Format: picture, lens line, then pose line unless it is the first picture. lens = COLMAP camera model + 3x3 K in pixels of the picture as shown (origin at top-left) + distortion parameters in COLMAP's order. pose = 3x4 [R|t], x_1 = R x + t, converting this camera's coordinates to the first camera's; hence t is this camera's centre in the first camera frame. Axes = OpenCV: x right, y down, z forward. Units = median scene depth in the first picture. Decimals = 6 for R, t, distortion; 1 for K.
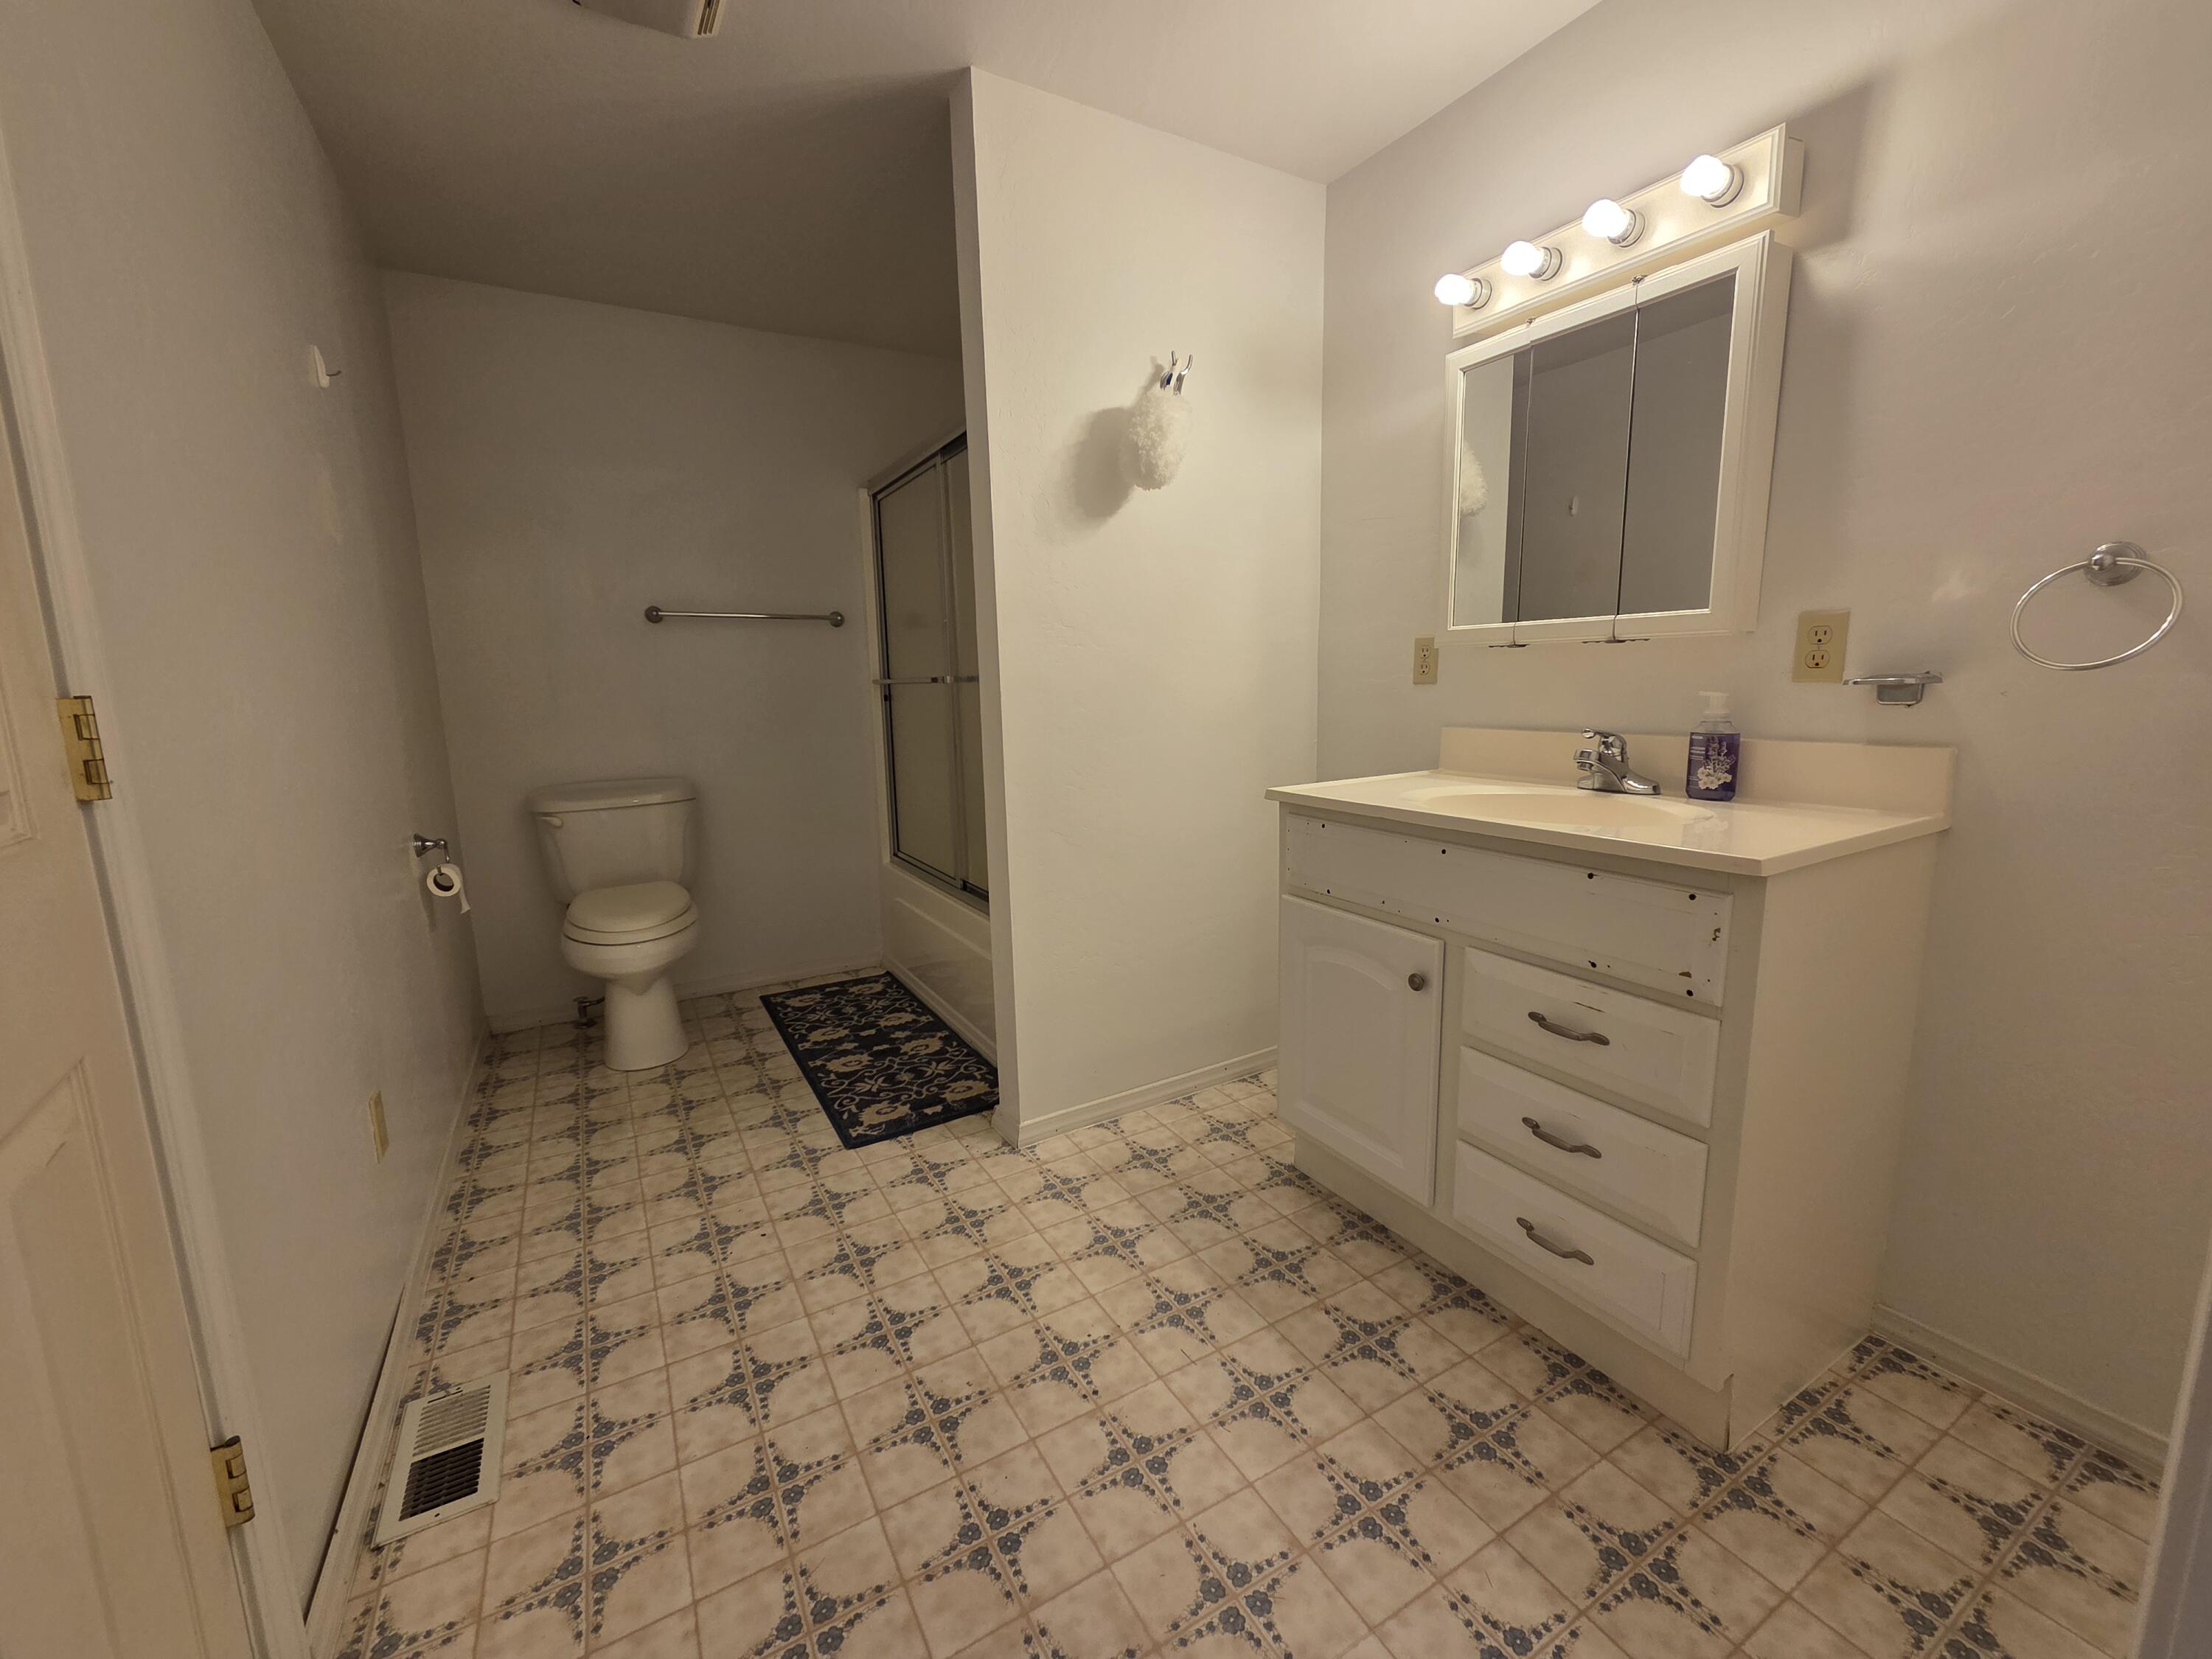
lens RADIAL K [[901.9, 0, 1098.9], [0, 901.9, 820.7], [0, 0, 1]] dist [0.006871, -0.001792]
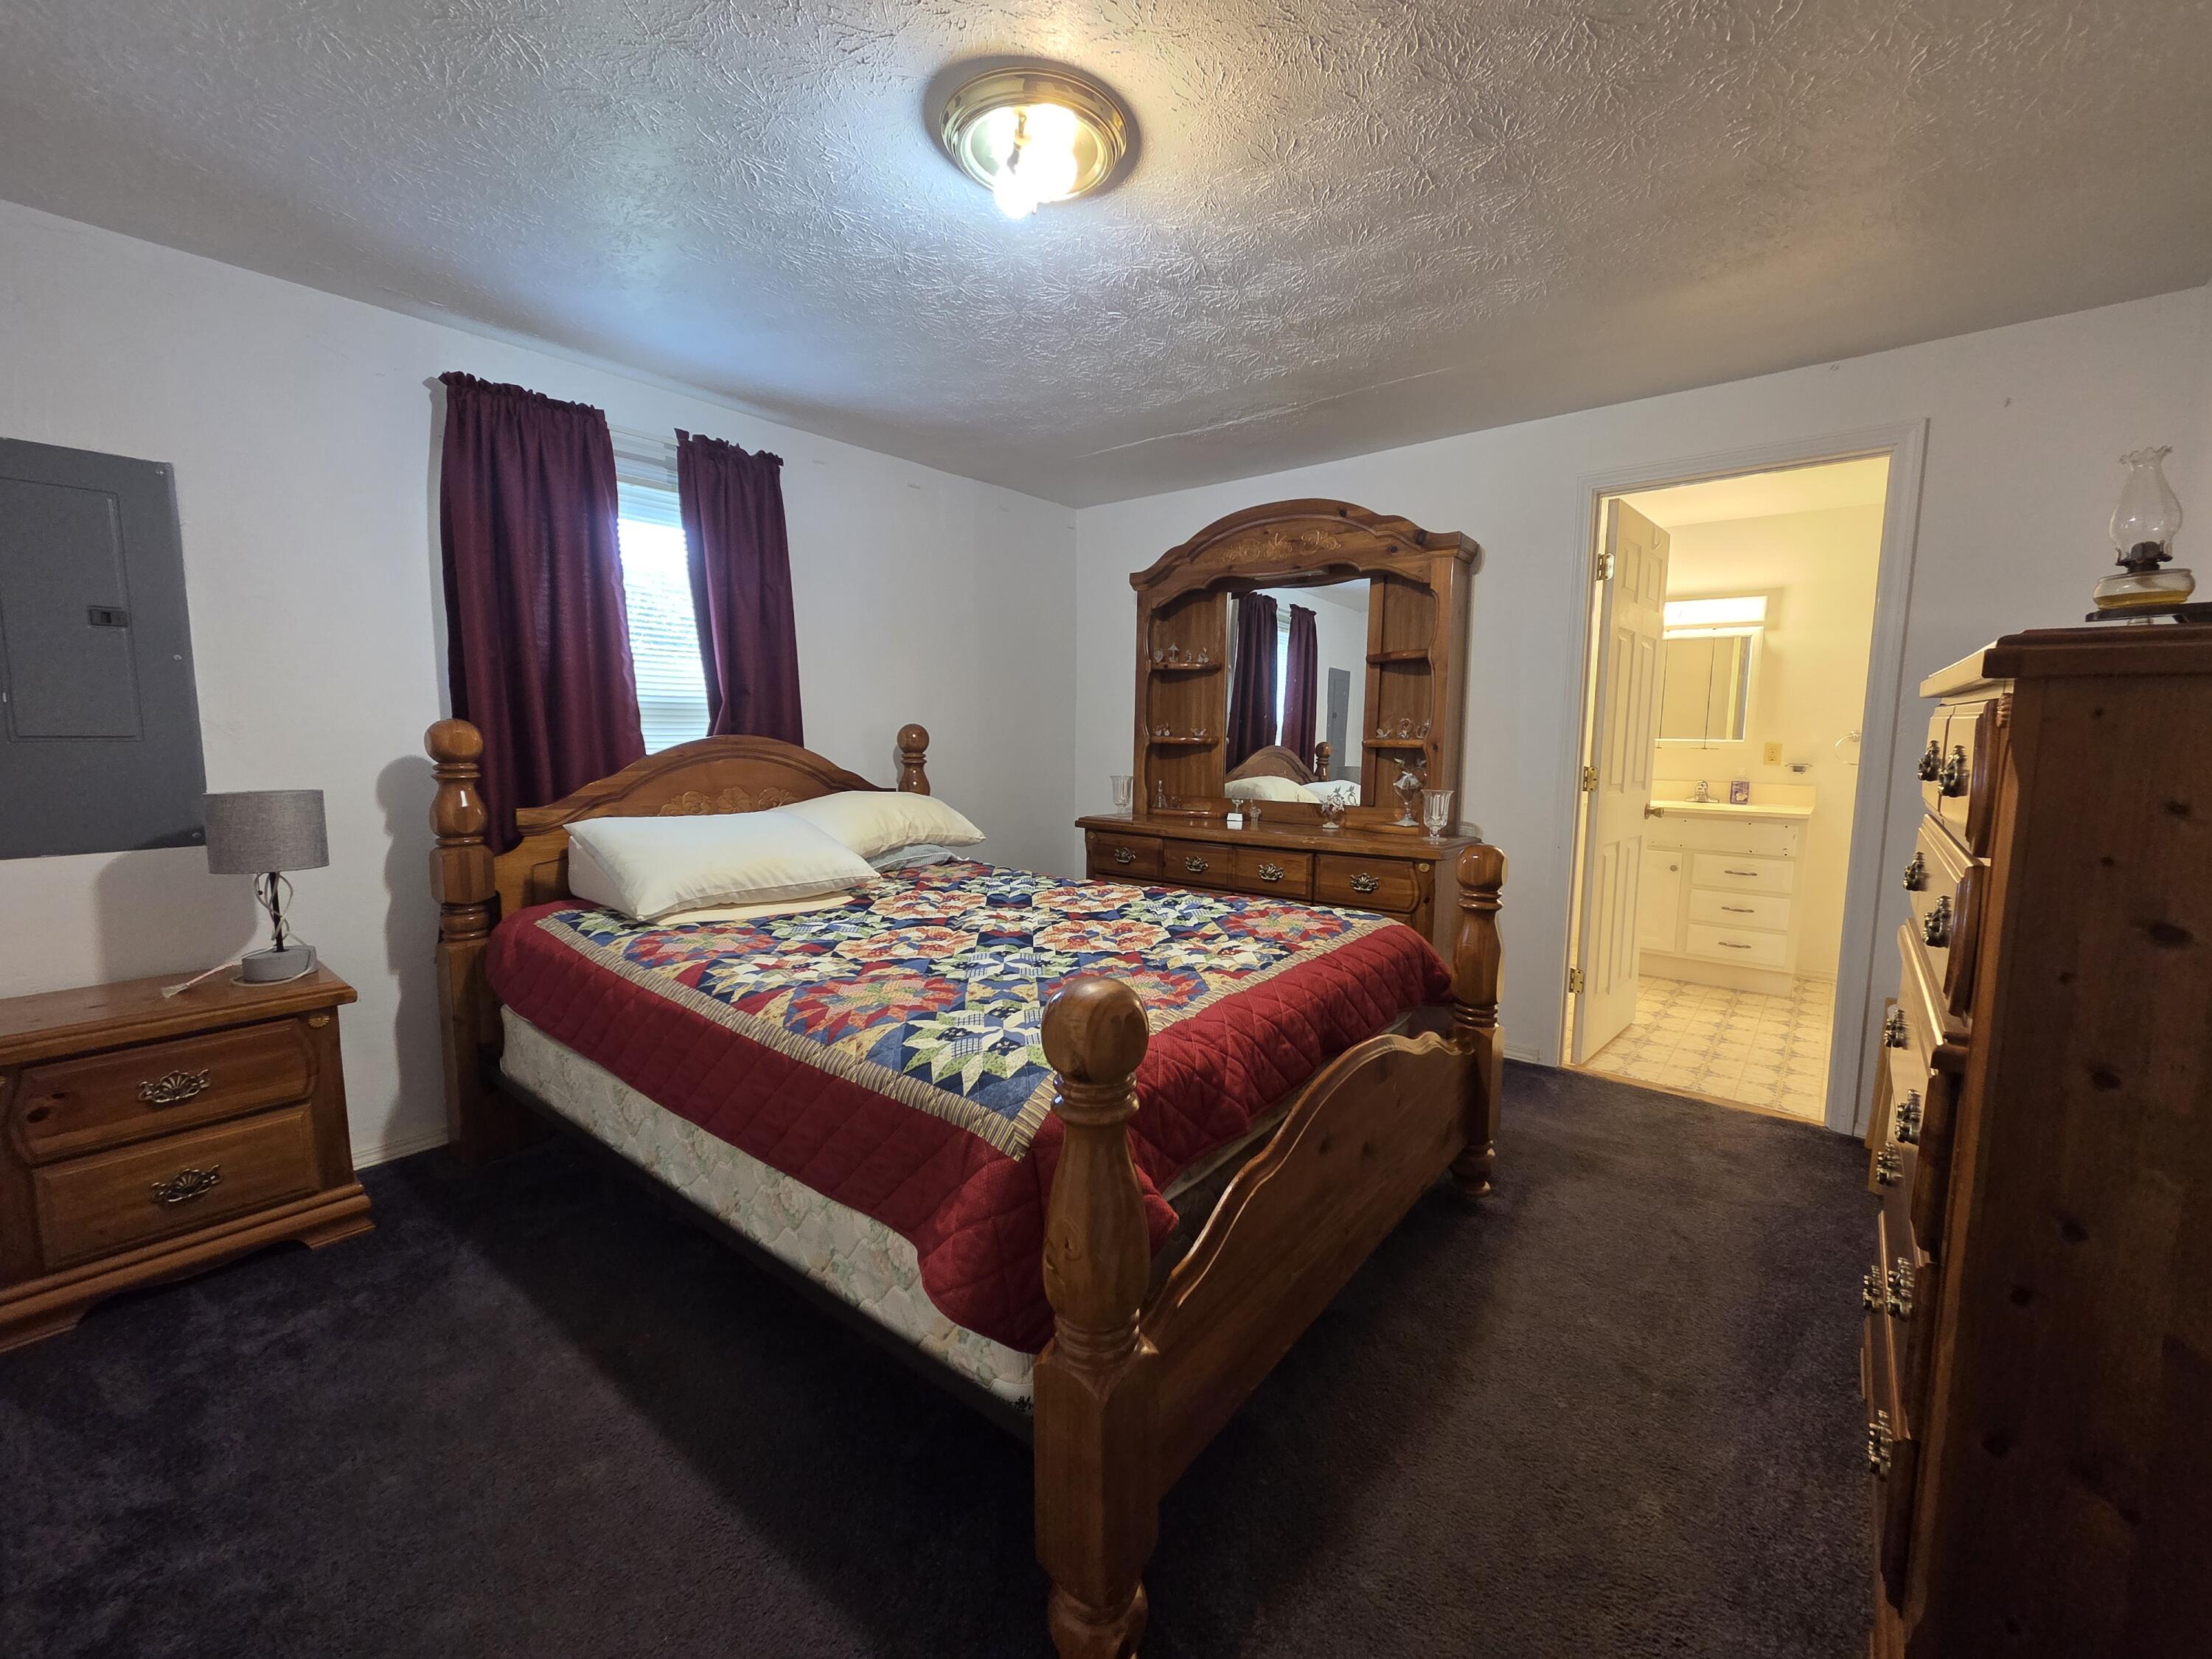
lens RADIAL K [[901.9, 0, 1094.5], [0, 901.9, 836.3], [0, 0, 1]] dist [0.006871, -0.001792]
pose [[0.935293, -0.013150, 0.353631, -2.456337], [0.030098, 0.998644, -0.042470, 0.150603], [-0.352593, 0.050366, 0.934420, -1.060998]]
